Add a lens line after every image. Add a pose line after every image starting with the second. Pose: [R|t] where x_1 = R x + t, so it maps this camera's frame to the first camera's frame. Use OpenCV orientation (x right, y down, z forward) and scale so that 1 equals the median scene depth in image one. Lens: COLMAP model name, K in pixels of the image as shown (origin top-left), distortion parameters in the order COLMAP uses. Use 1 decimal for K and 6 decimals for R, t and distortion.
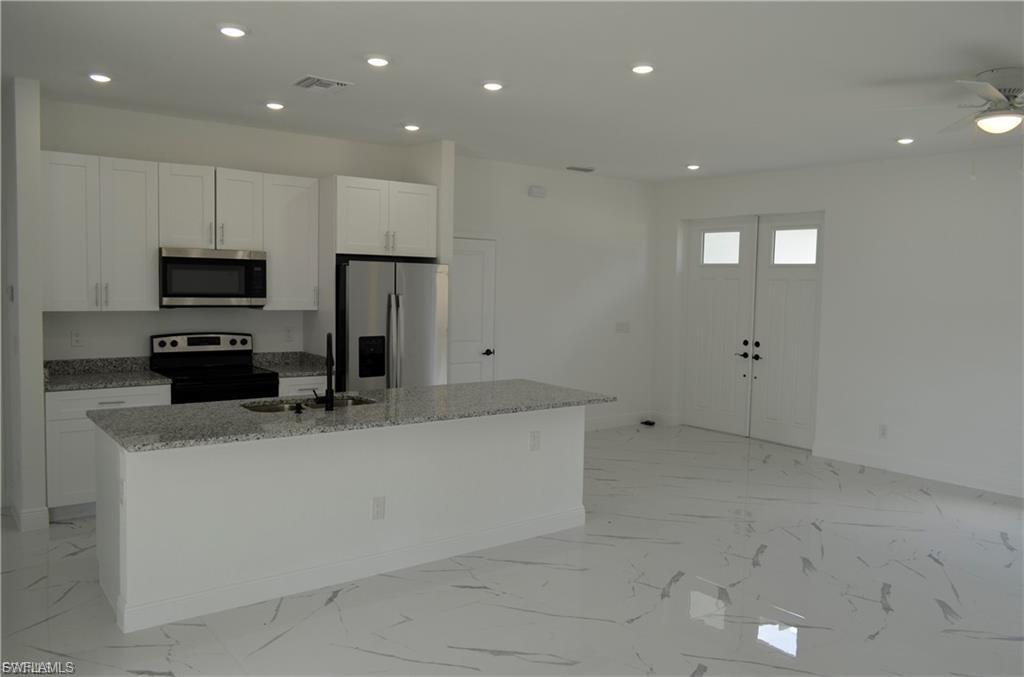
lens RADIAL K [[807.6, 0, 512.0], [0, 807.6, 338.5], [0, 0, 1]] dist [0.001181, 0.001245]
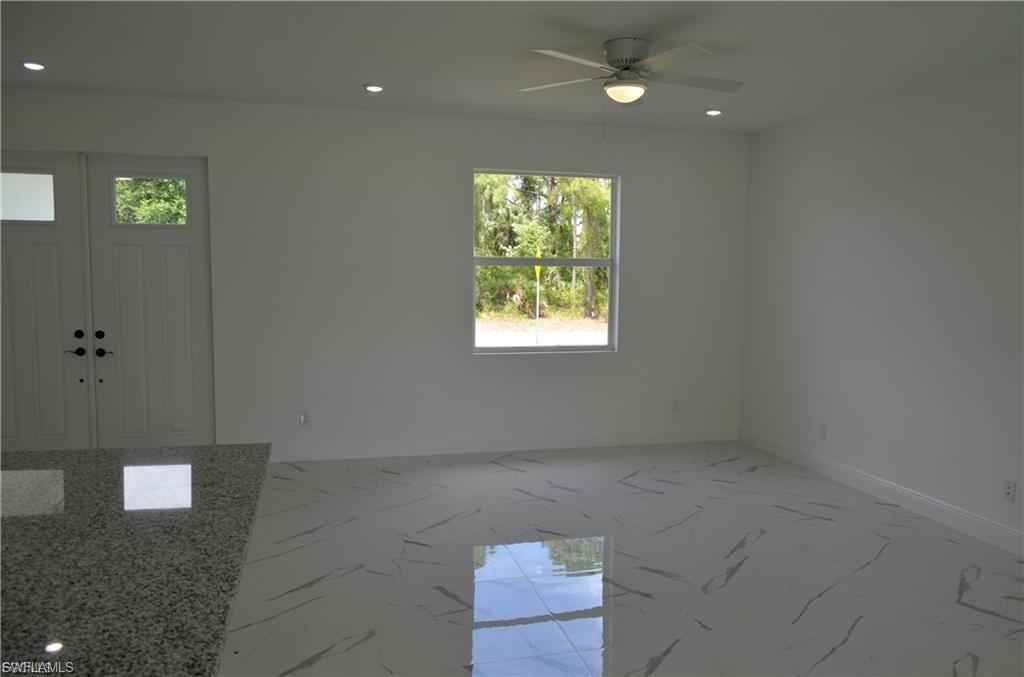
lens RADIAL K [[807.6, 0, 512.0], [0, 807.6, 338.5], [0, 0, 1]] dist [0.001181, 0.001245]
pose [[0.381491, -0.107308, 0.918123, -0.218495], [0.062842, 0.993952, 0.090059, -0.031102], [-0.922234, 0.023340, 0.385927, 0.382299]]
